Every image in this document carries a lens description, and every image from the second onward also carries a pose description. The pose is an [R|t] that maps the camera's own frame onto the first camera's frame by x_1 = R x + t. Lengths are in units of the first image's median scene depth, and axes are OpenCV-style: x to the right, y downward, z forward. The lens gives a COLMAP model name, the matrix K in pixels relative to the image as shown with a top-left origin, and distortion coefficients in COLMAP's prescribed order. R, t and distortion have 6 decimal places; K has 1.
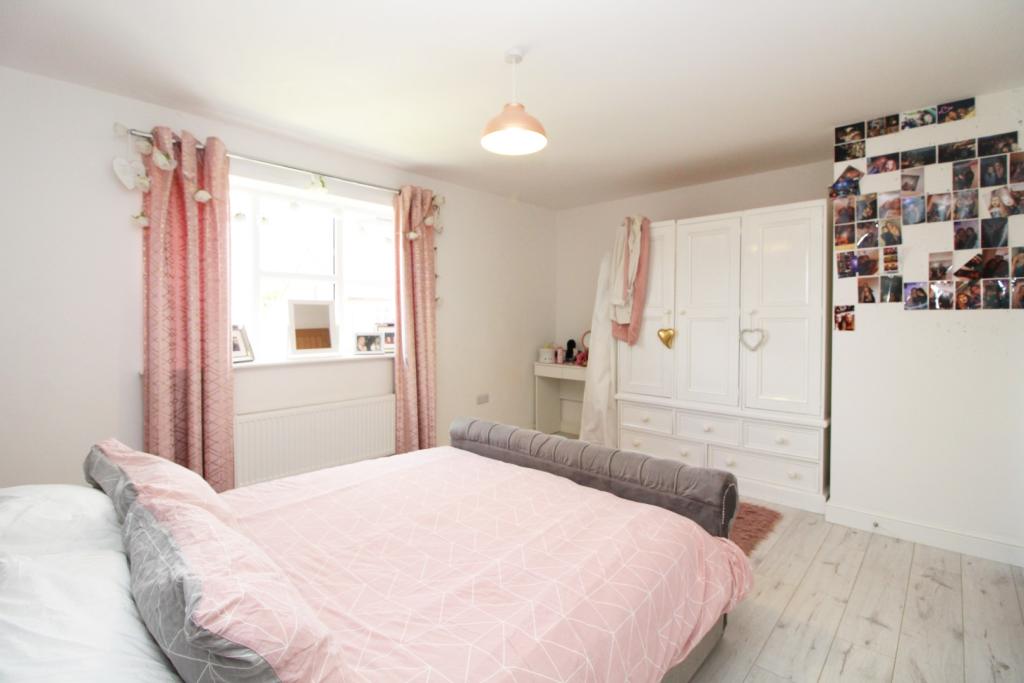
lens RADIAL K [[475.2, 0, 509.1], [0, 475.2, 327.5], [0, 0, 1]] dist [0.000396, -0.000030]
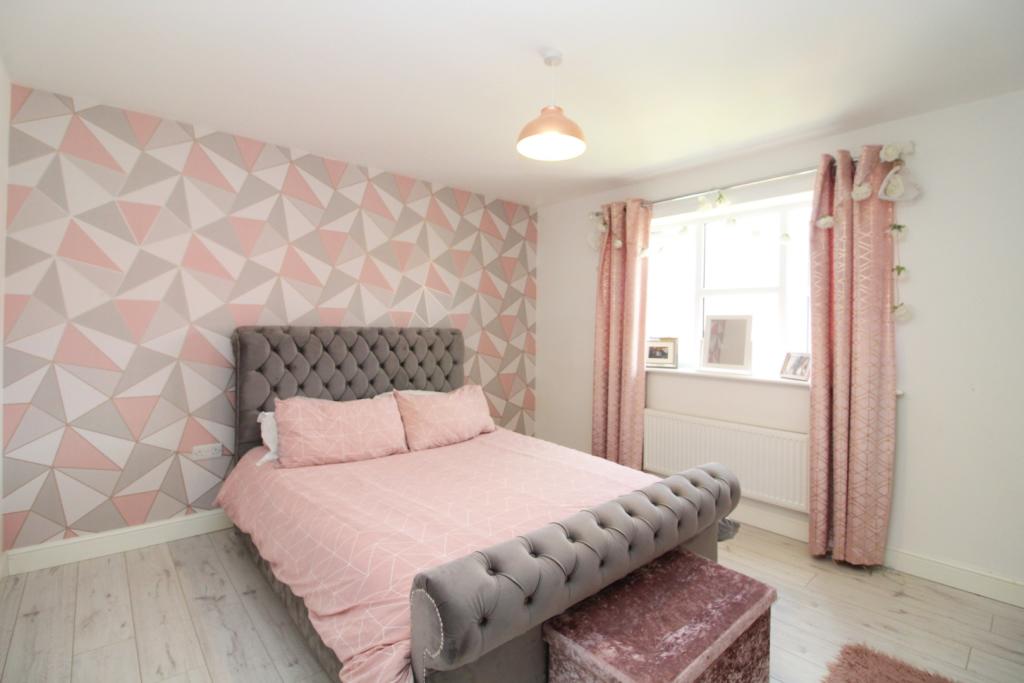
lens RADIAL K [[475.2, 0, 509.1], [0, 475.2, 327.5], [0, 0, 1]] dist [0.000396, -0.000030]
pose [[-0.099406, -0.000754, -0.995047, 0.629074], [-0.038061, 0.999271, 0.003046, -0.017681], [0.994319, 0.038175, -0.099362, 0.663167]]
